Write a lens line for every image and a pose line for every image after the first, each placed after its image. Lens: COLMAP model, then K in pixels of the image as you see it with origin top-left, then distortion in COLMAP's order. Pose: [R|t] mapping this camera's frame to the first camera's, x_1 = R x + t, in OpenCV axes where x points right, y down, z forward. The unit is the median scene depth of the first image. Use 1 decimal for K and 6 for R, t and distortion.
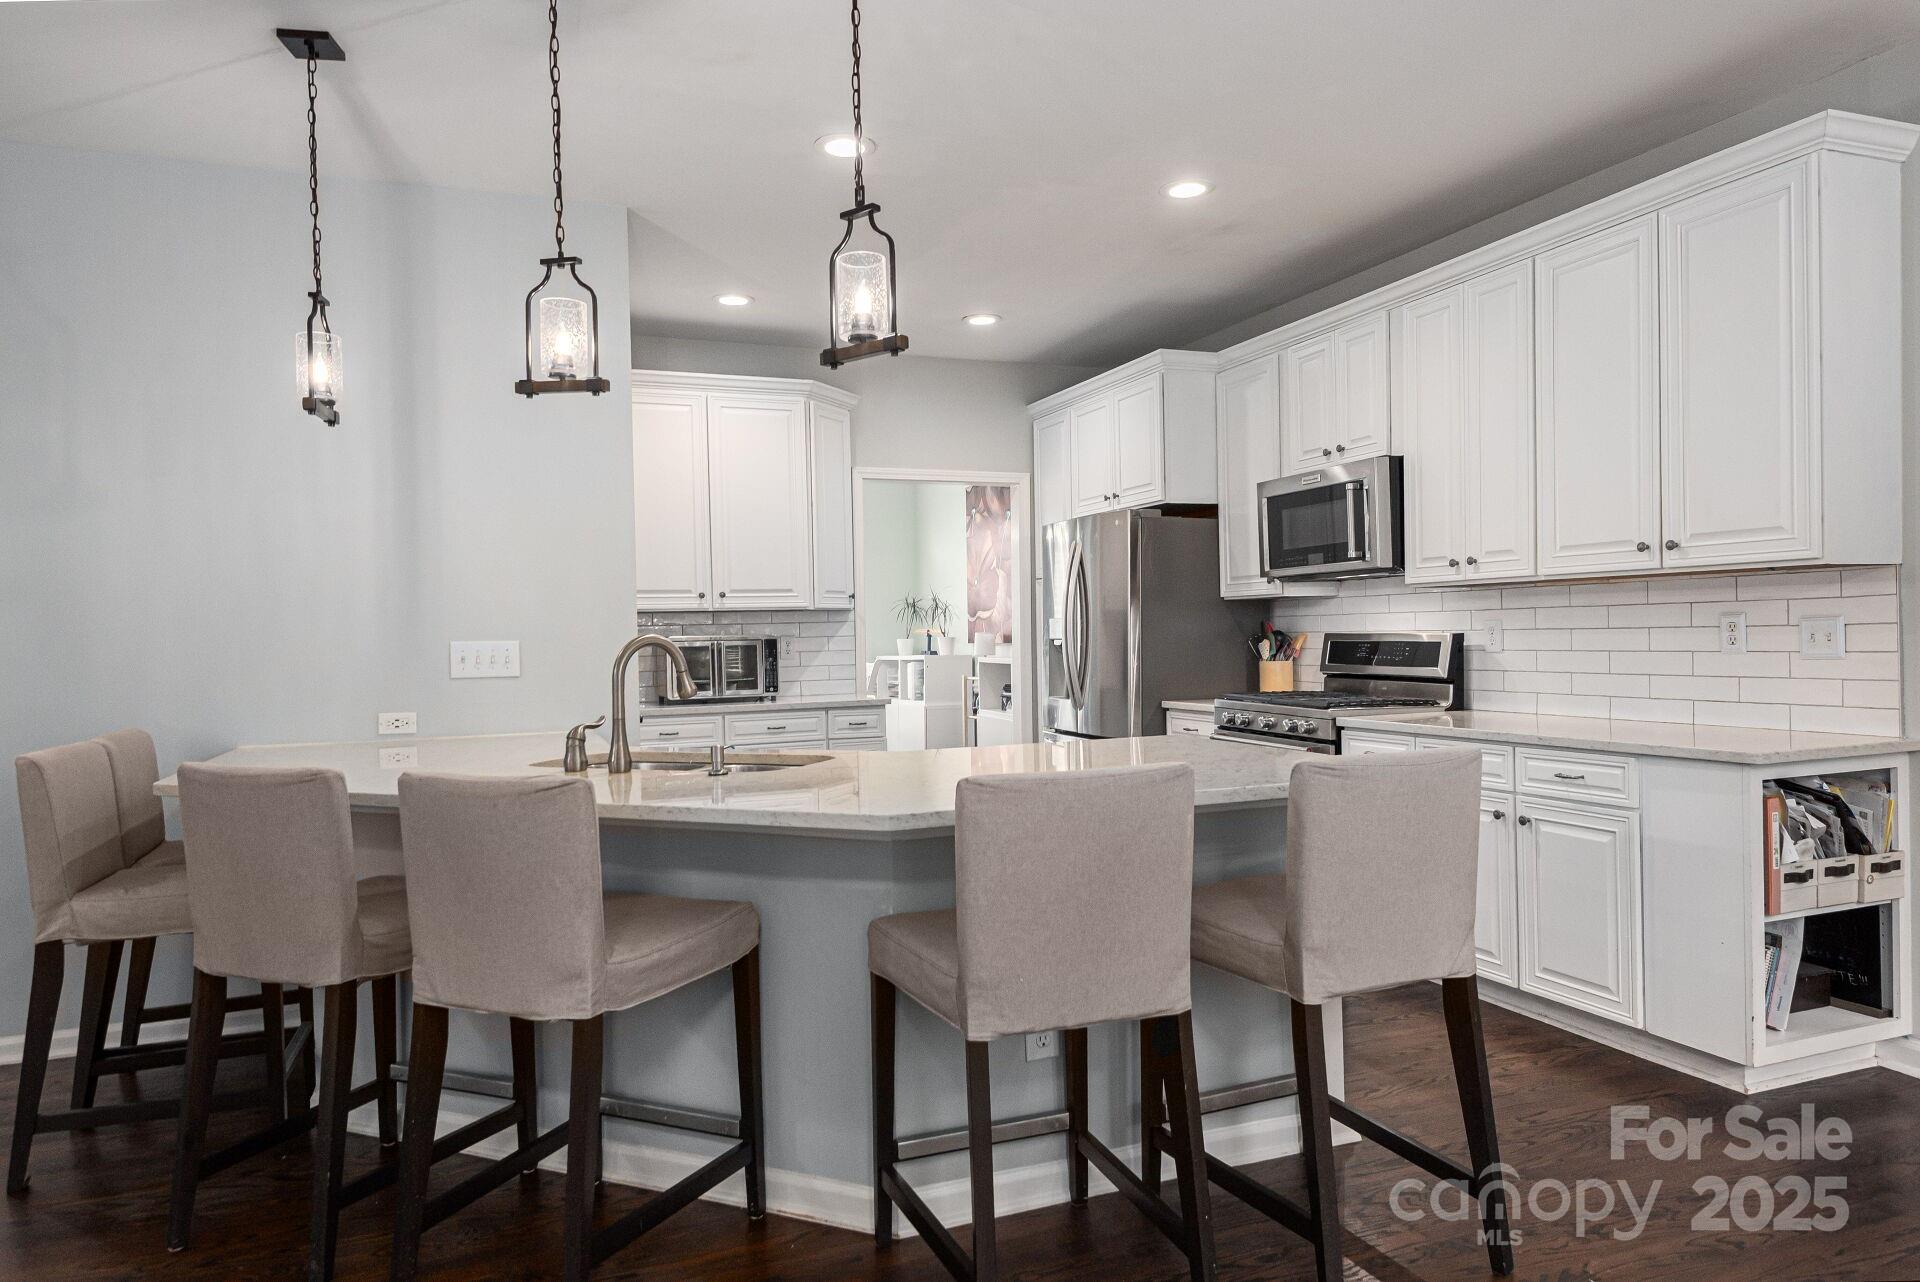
lens RADIAL K [[1182.4, 0, 959.0], [0, 1182.4, 638.9], [0, 0, 1]] dist [0.022560, 0.000461]
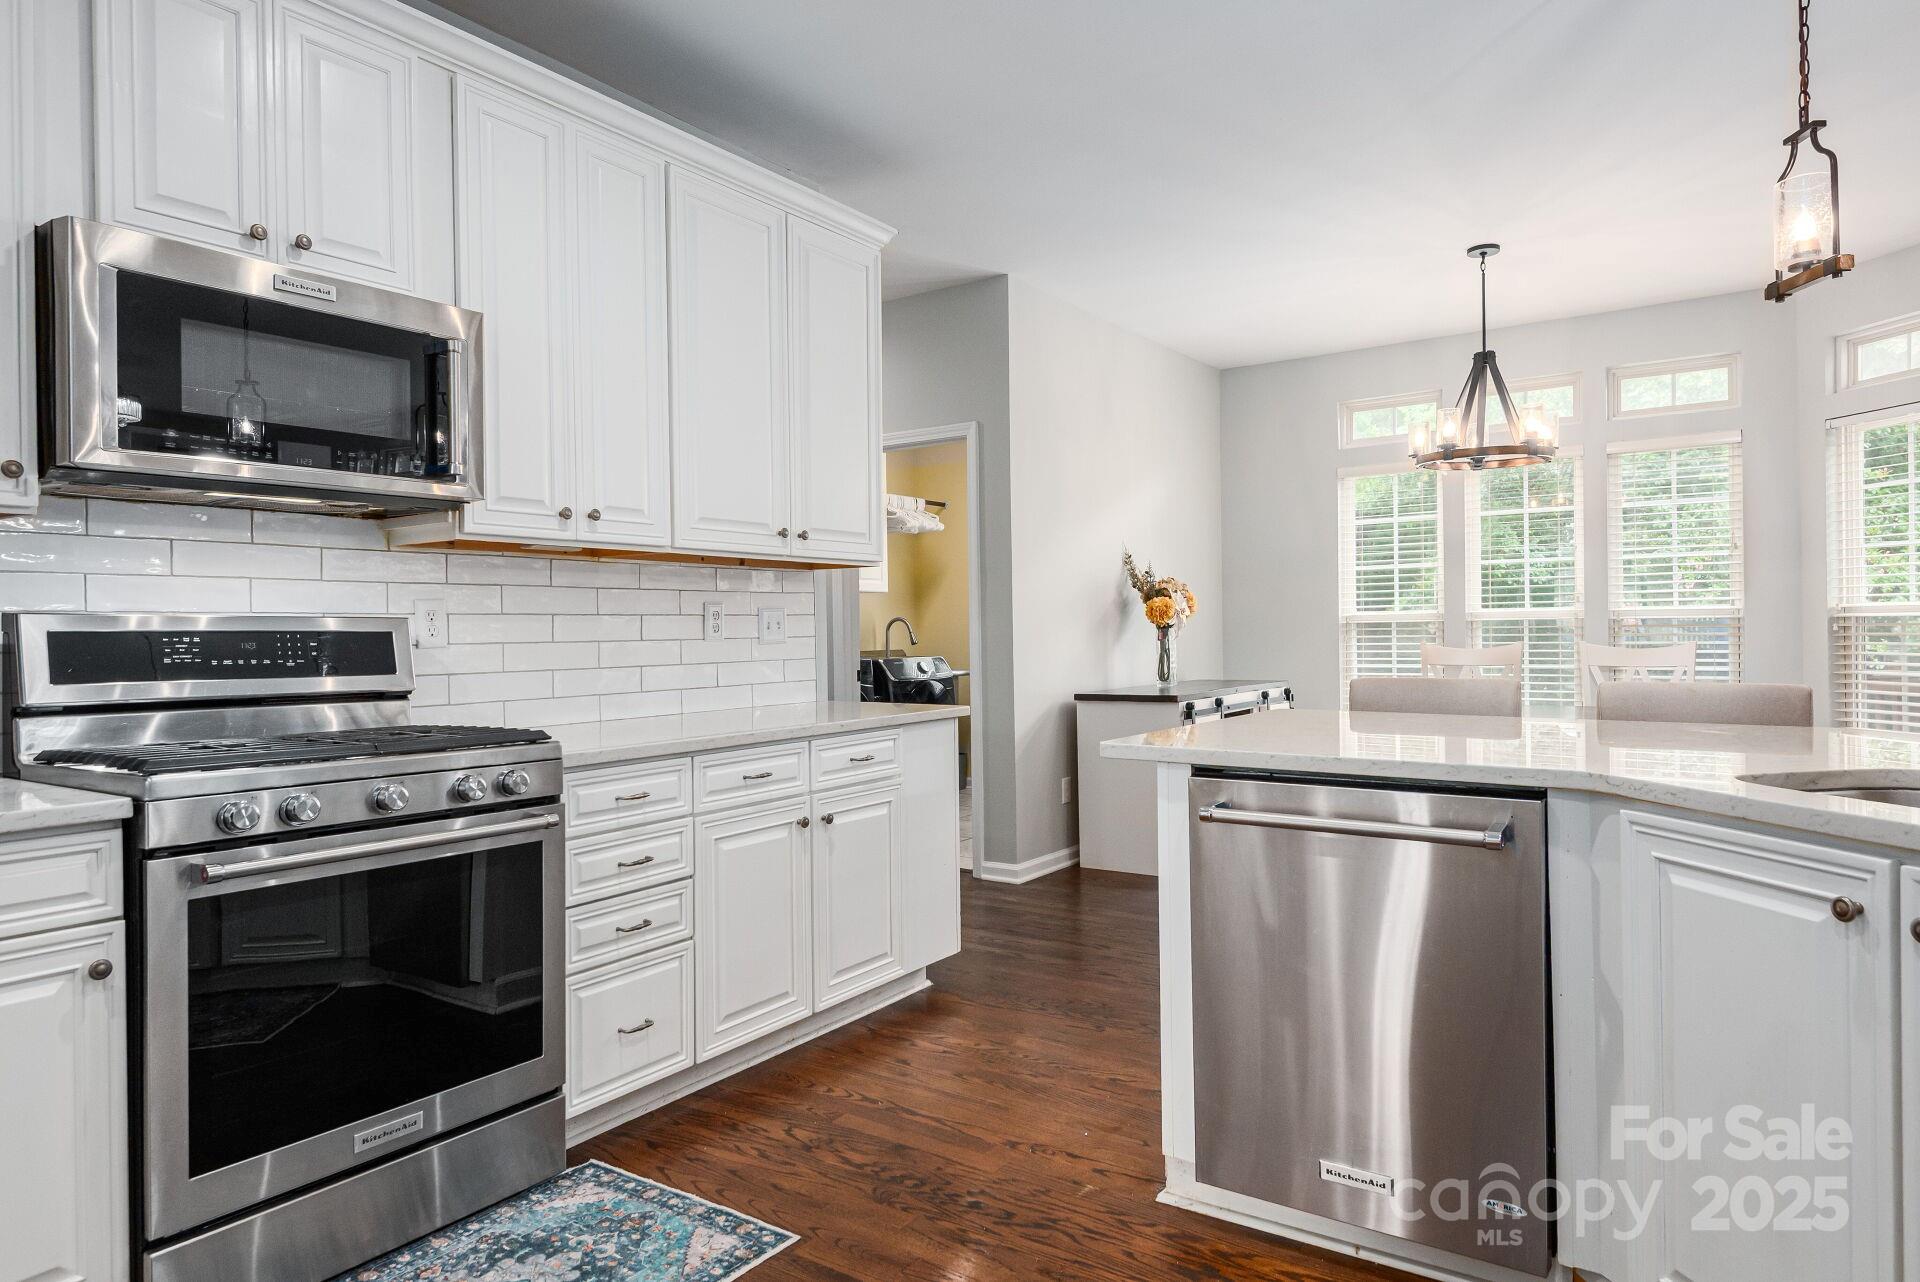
lens RADIAL K [[1153.4, 0, 956.5], [0, 1153.4, 641.7], [0, 0, 1]] dist [0.004282, 0.000280]
pose [[-0.559222, 0.017568, 0.828832, -0.296734], [0.022234, 0.999734, -0.006189, 0.022623], [-0.828720, 0.014968, -0.559464, 1.313525]]
